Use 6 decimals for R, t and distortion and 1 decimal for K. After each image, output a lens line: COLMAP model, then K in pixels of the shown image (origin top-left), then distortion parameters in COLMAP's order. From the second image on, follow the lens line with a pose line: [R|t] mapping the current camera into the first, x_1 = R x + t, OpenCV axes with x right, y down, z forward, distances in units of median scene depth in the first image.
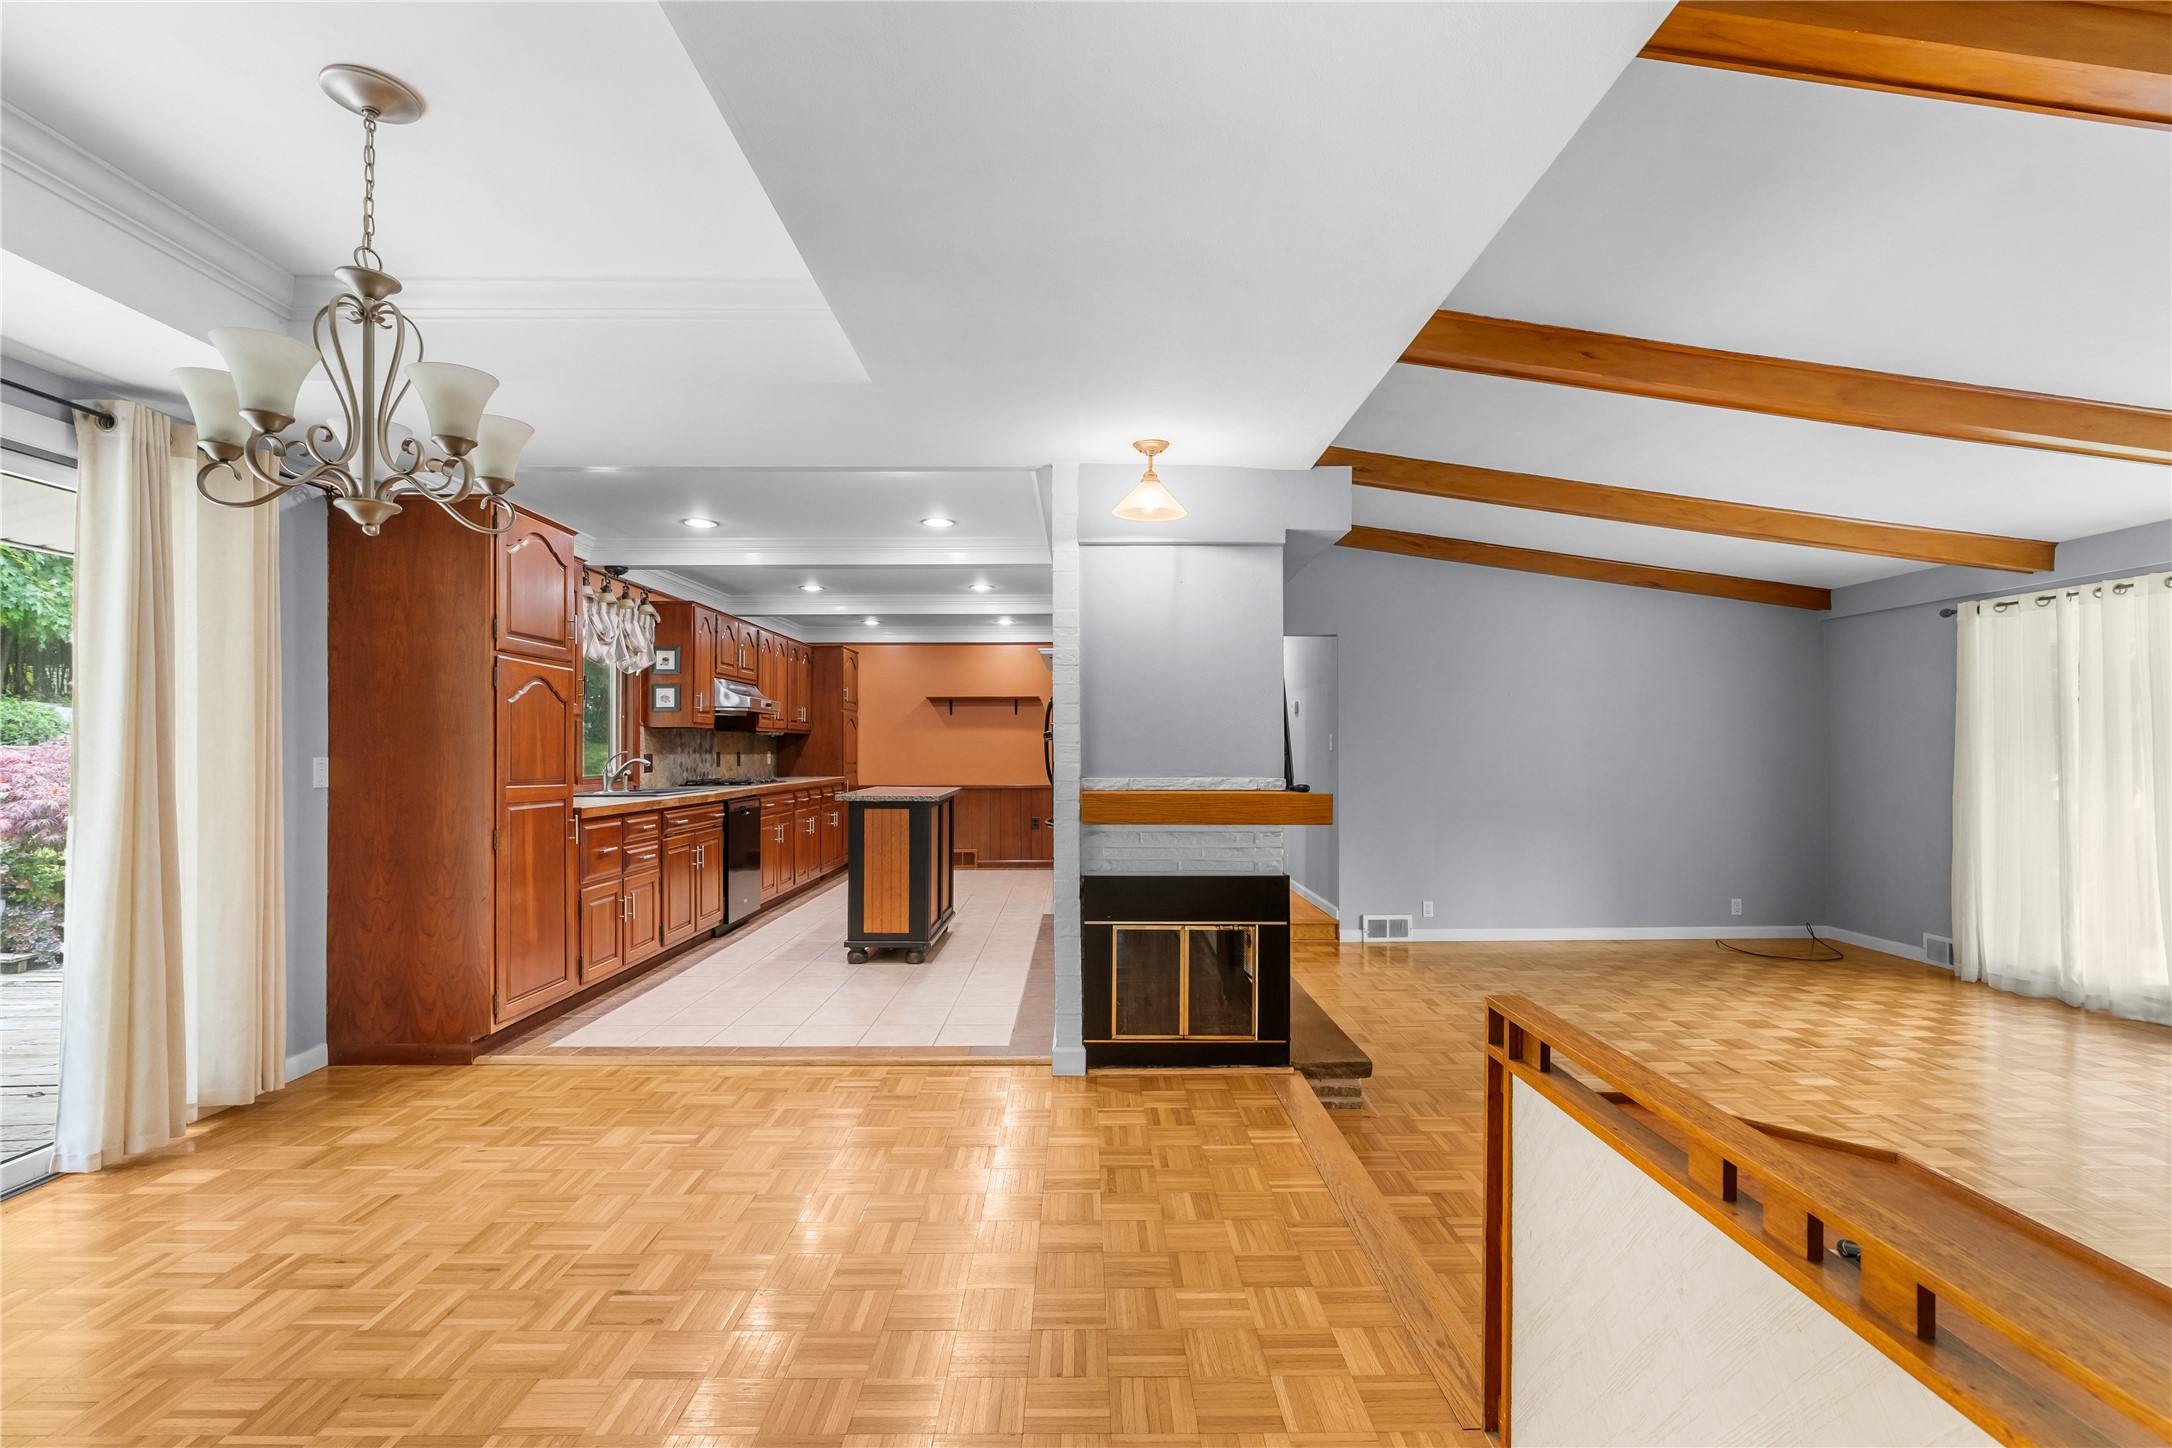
lens RADIAL K [[993.3, 0, 1084.4], [0, 993.3, 729.9], [0, 0, 1]] dist [-0.004367, 0.000268]
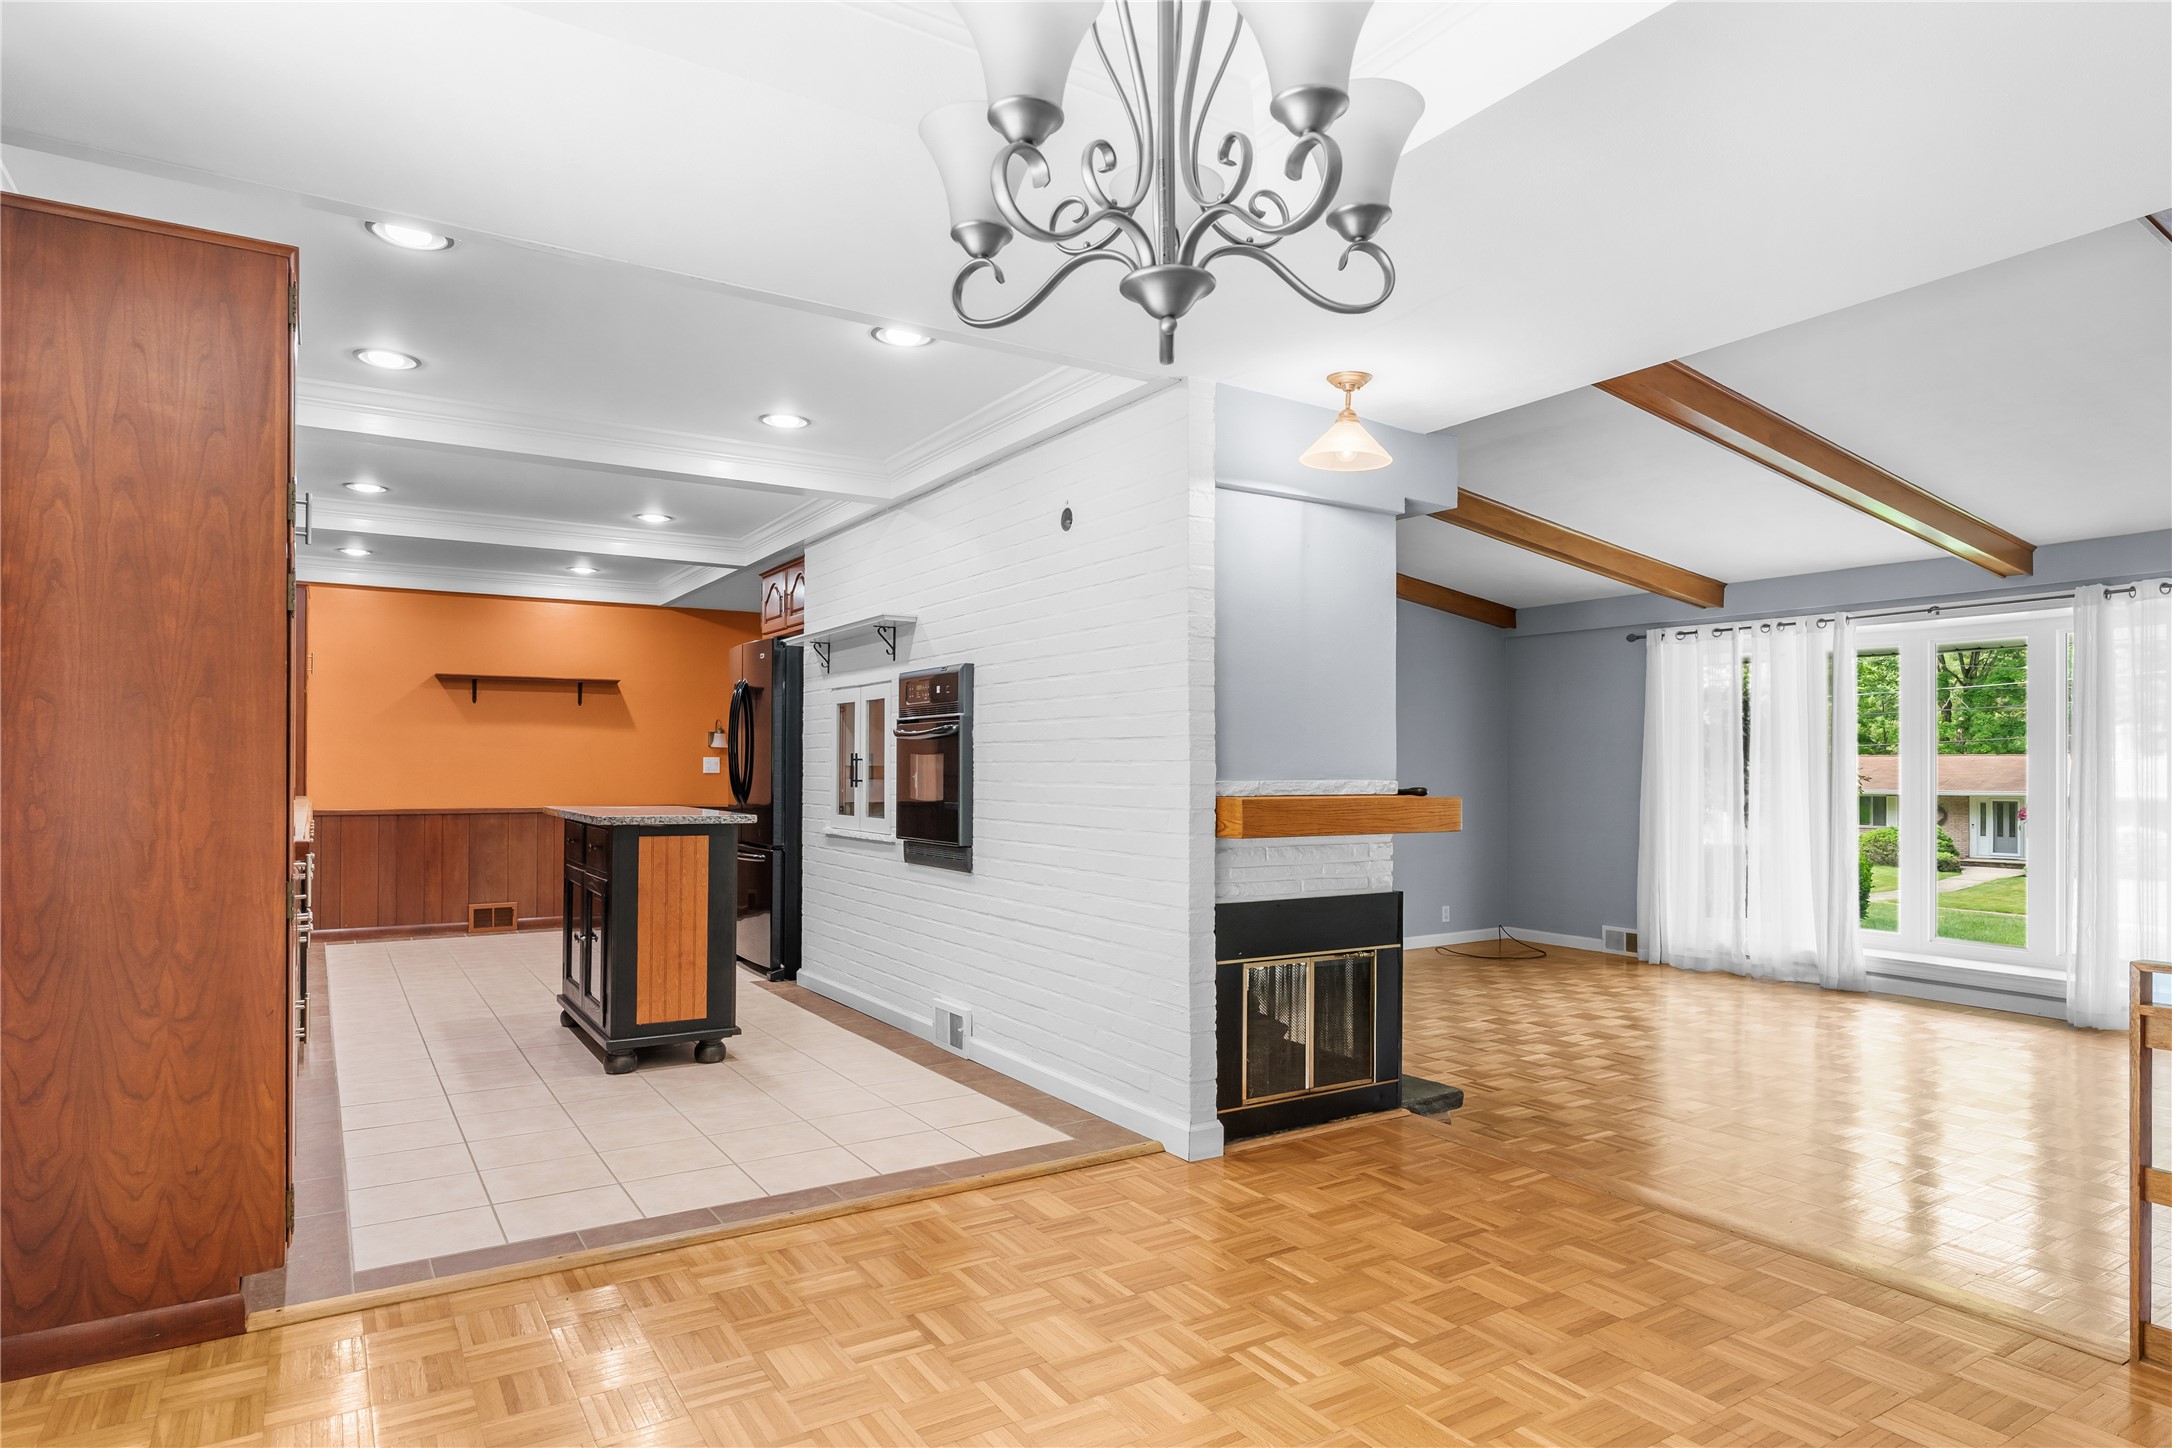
lens RADIAL K [[1239.1, 0, 1087.0], [0, 1239.1, 747.2], [0, 0, 1]] dist [0.001708, 0.000040]
pose [[0.846288, 0.012609, 0.532576, -0.568094], [-0.015169, 0.999885, 0.000433, 0.020794], [-0.532509, -0.008445, 0.846382, 0.202109]]
